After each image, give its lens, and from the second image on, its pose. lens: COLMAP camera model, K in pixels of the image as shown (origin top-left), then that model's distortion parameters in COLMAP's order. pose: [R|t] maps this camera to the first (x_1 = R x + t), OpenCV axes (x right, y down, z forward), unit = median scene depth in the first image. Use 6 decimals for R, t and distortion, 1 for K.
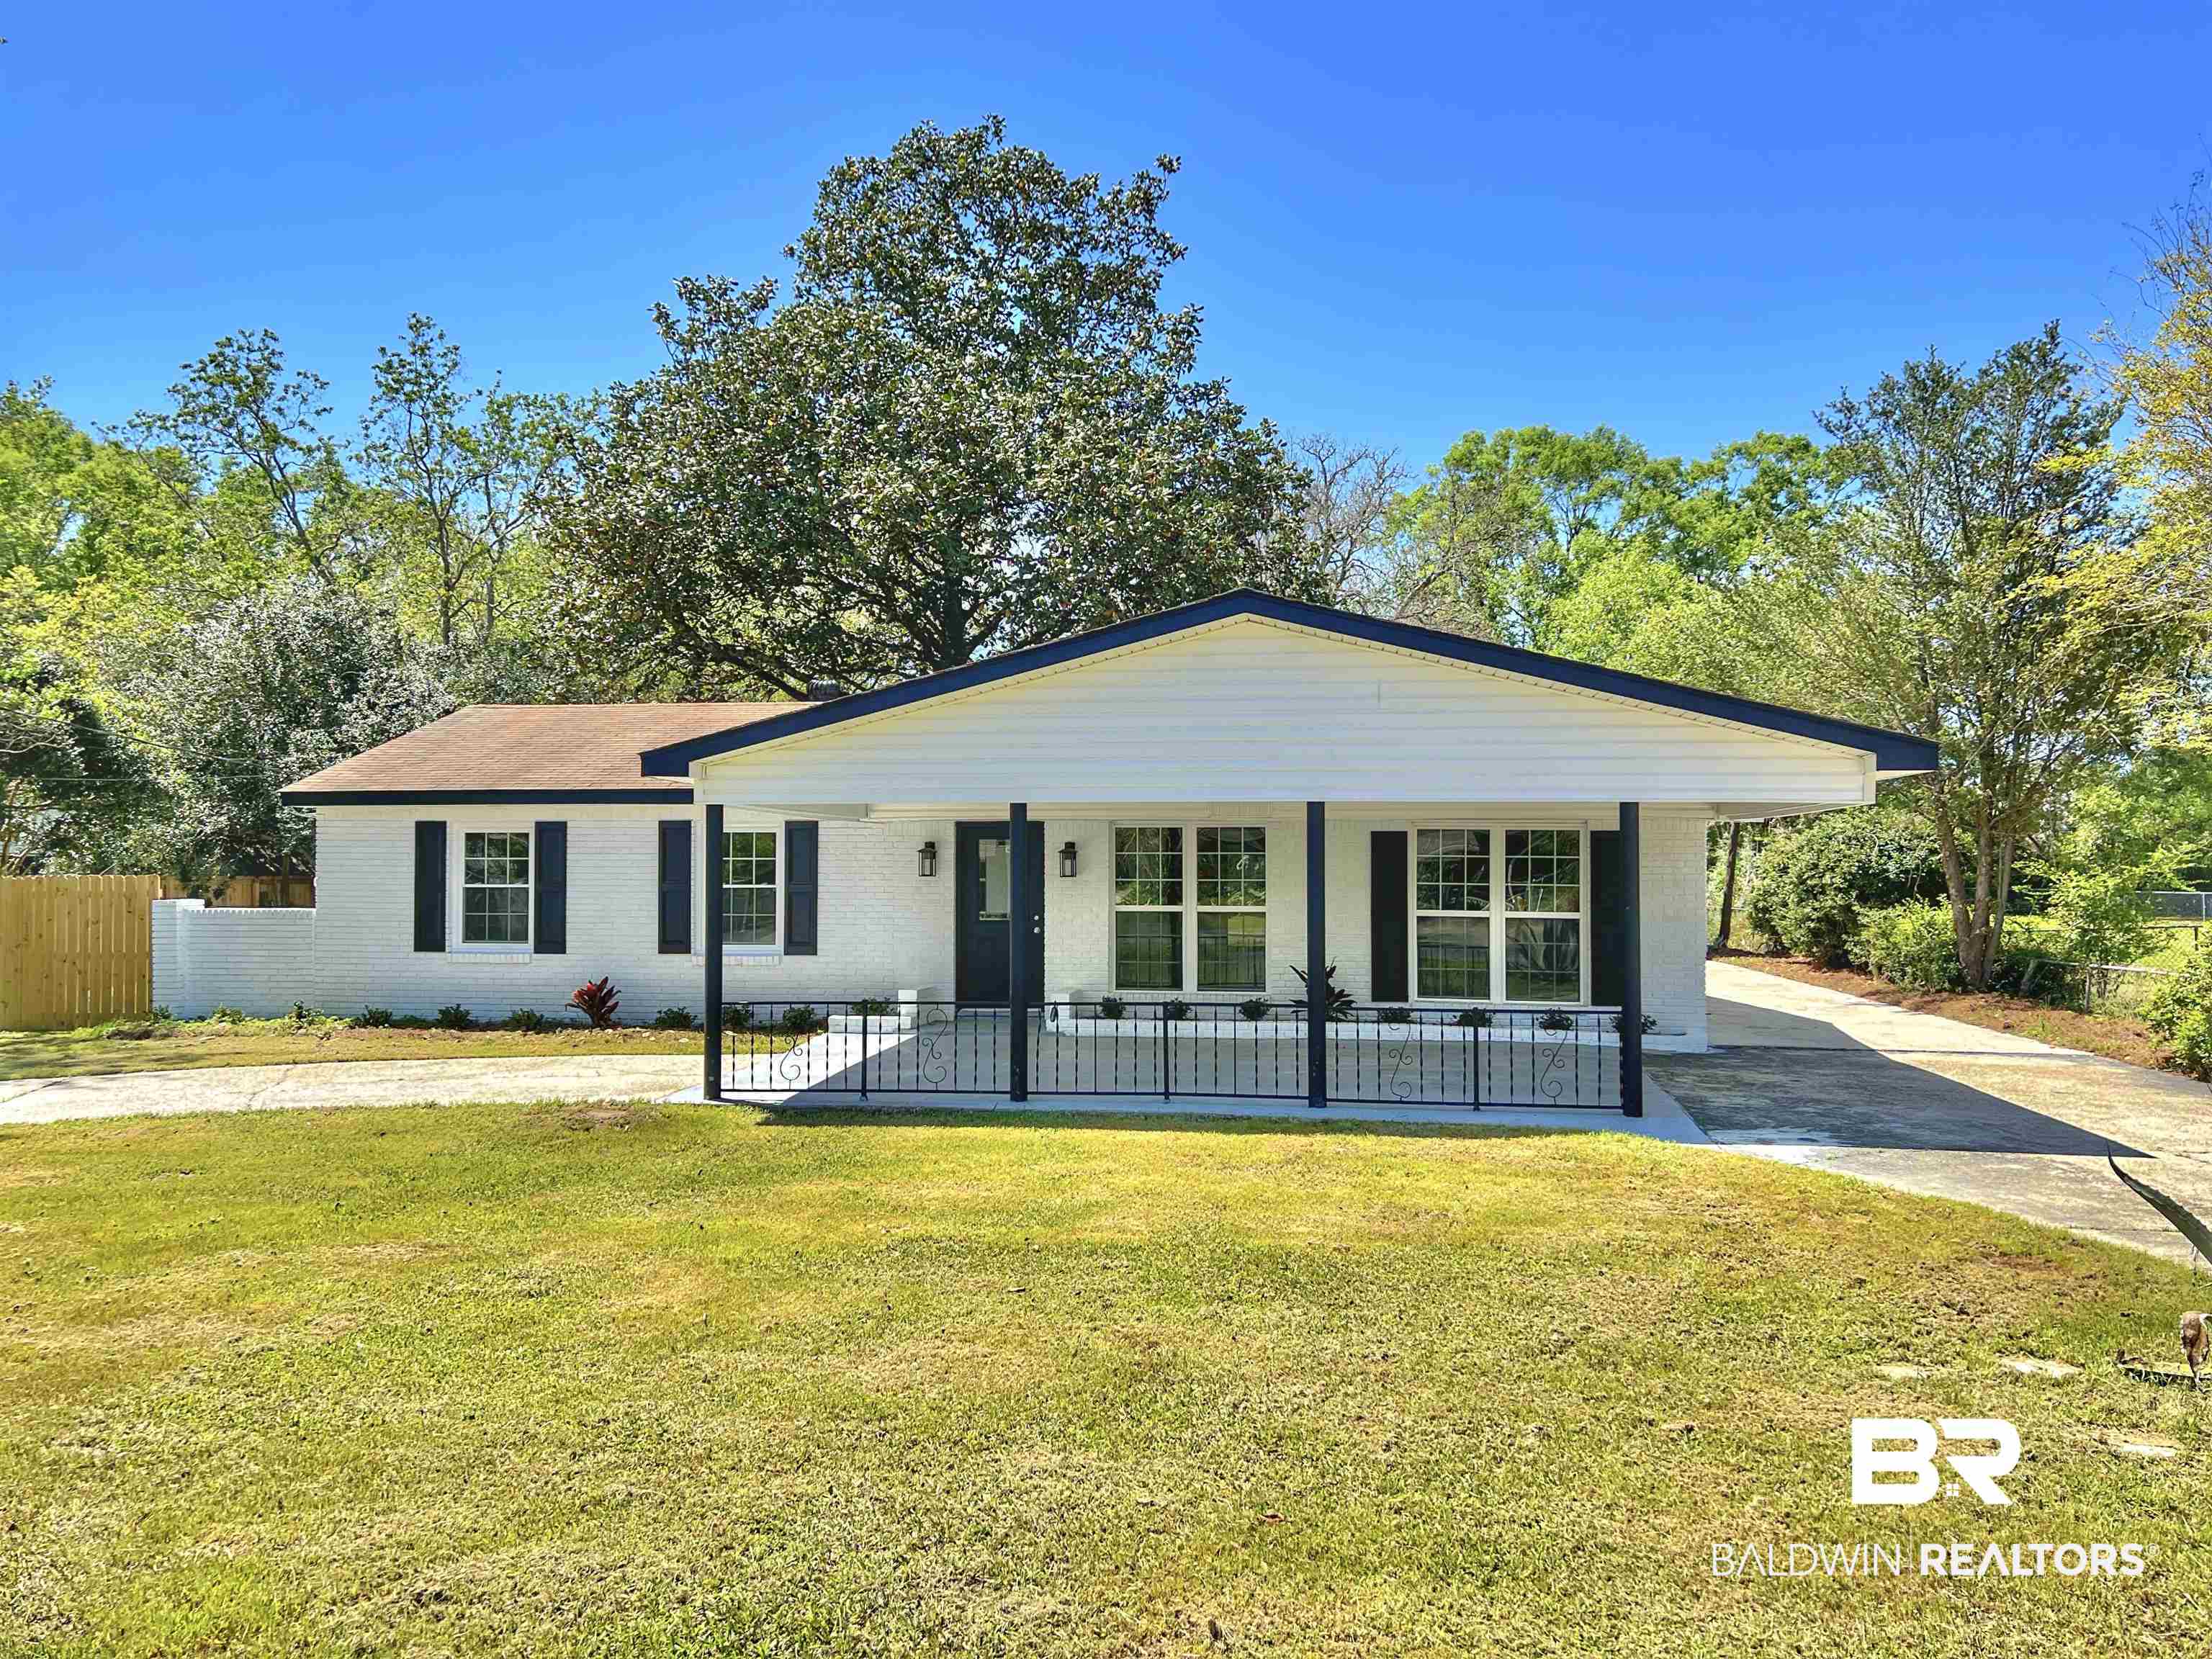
lens RADIAL K [[1667.1, 0, 1103.8], [0, 1667.1, 832.5], [0, 0, 1]] dist [0.062952, -0.060915]
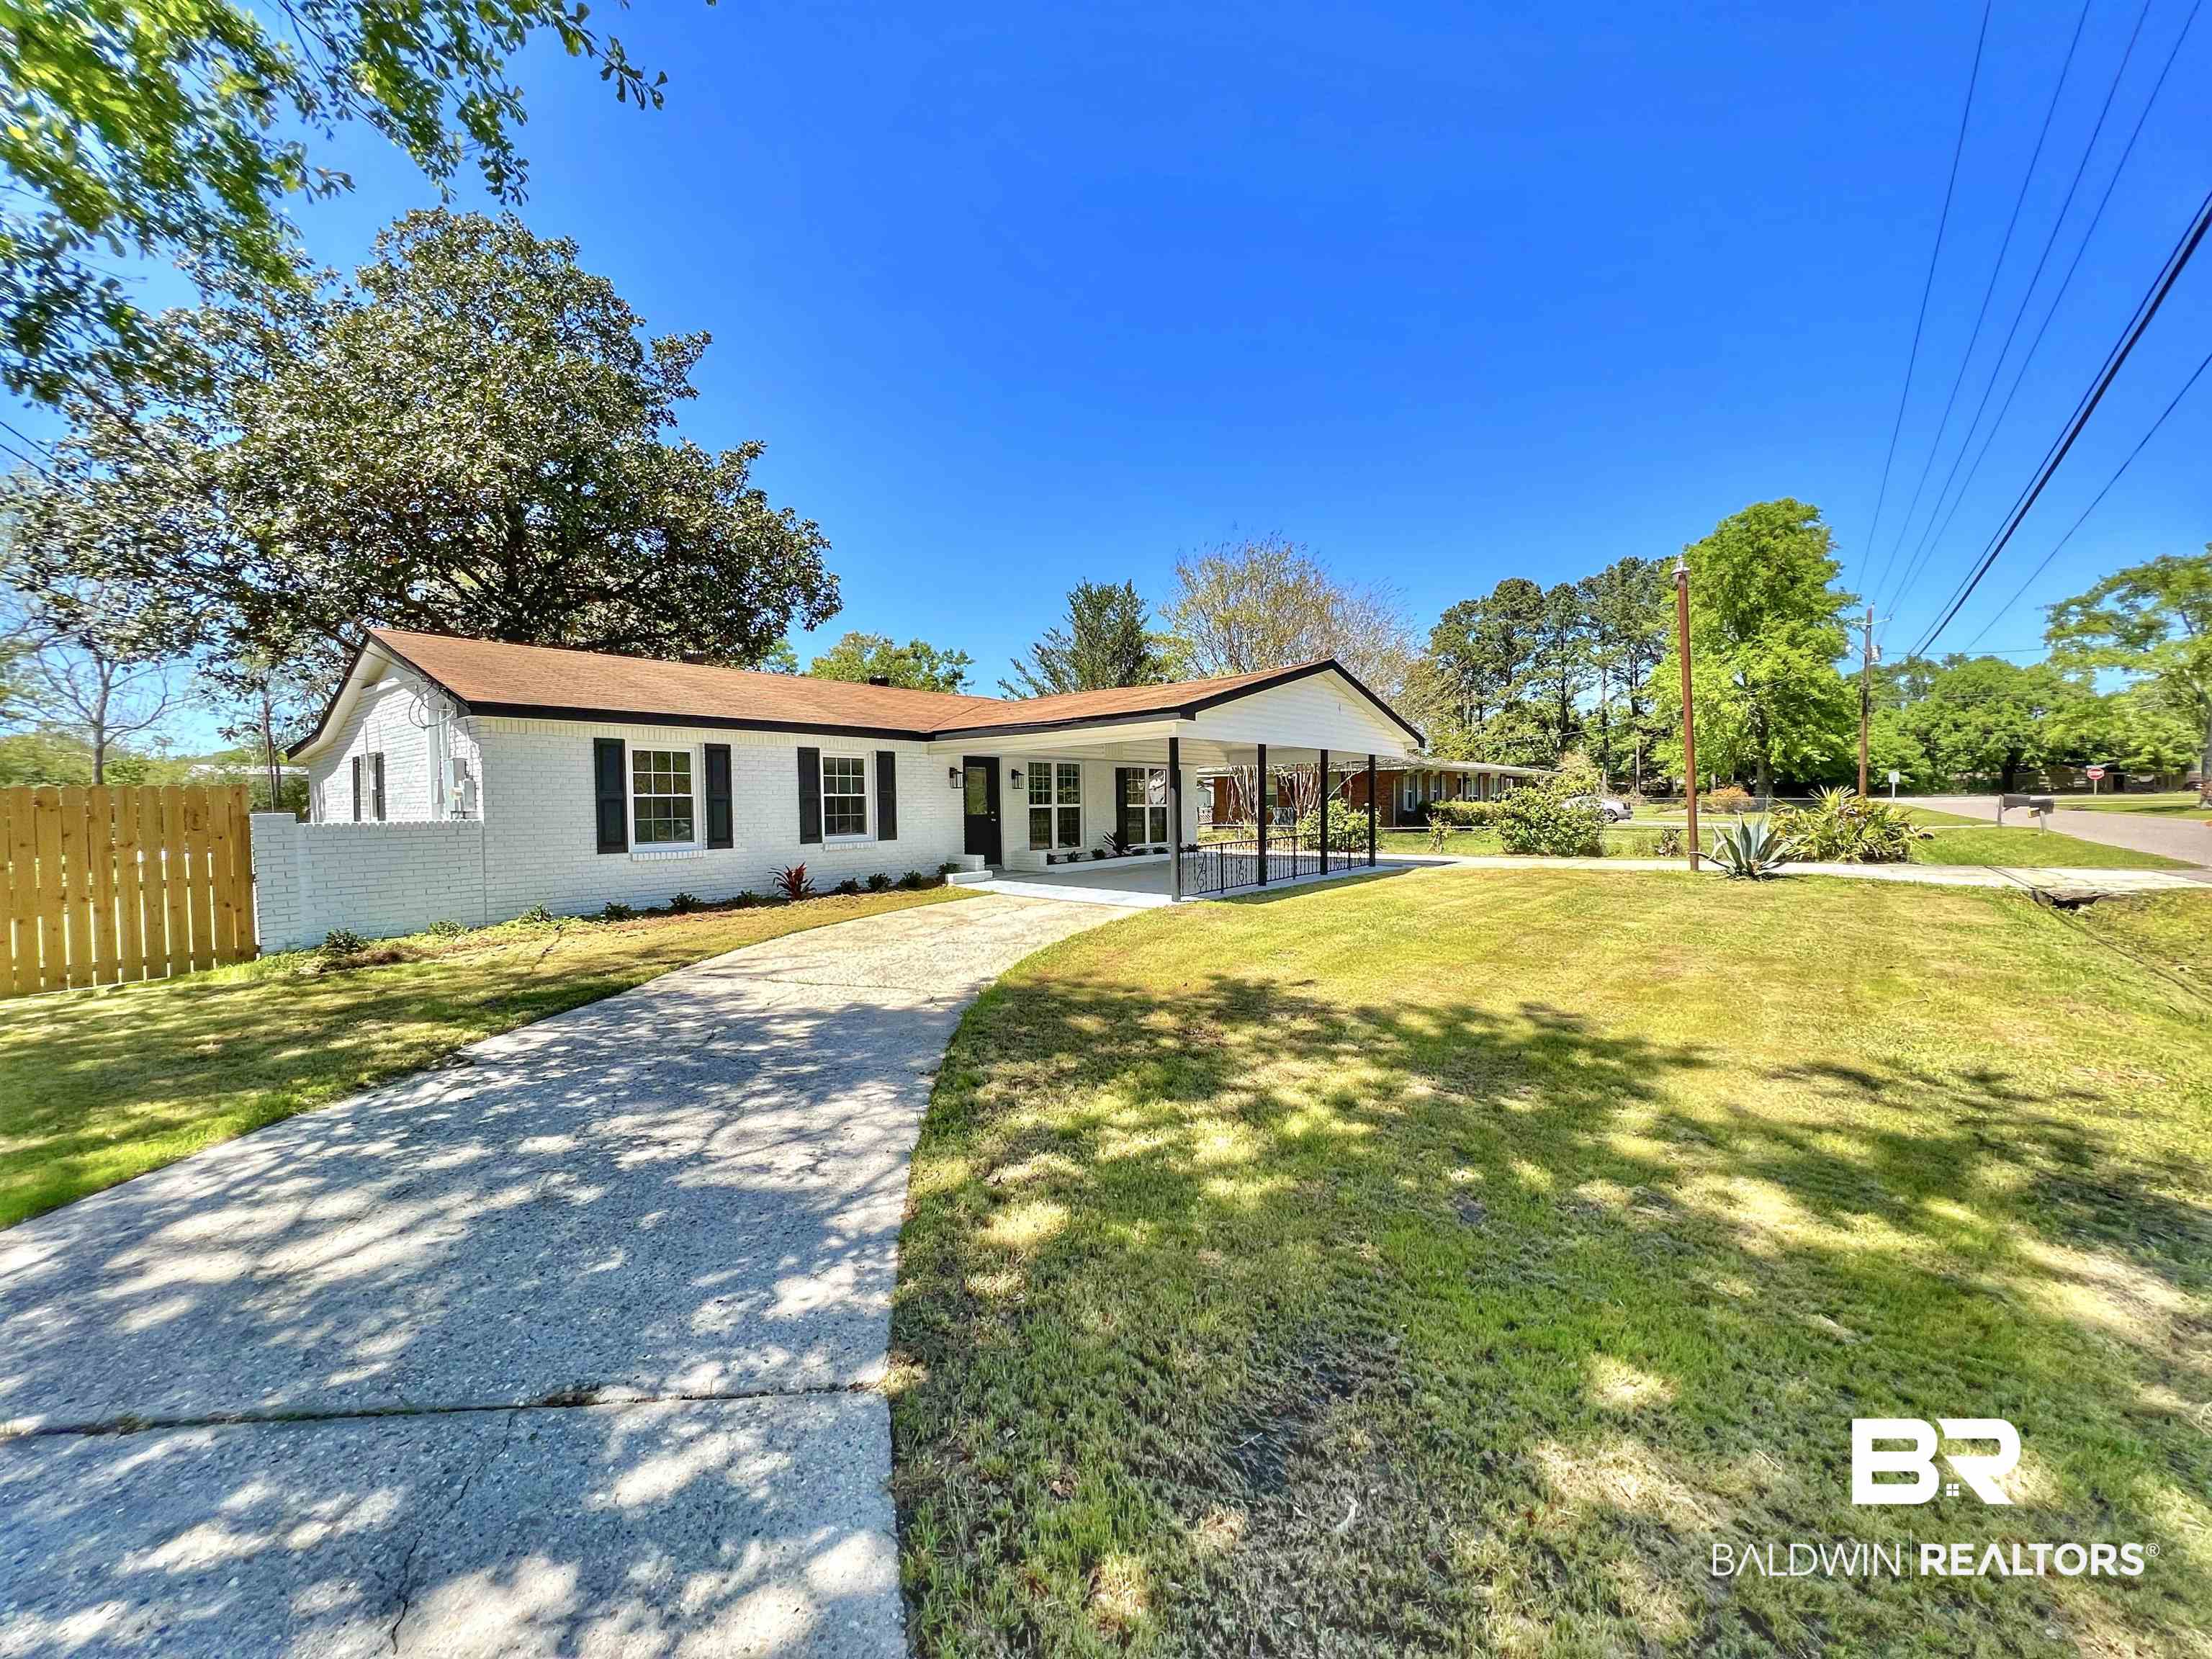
lens RADIAL K [[887.1, 0, 1109.2], [0, 887.1, 819.9], [0, 0, 1]] dist [0.000716, -0.000327]
pose [[0.497785, -0.027048, 0.866878, -0.751562], [-0.018120, 0.998971, 0.041575, 0.017139], [-0.867111, -0.036403, 0.496783, 0.405858]]
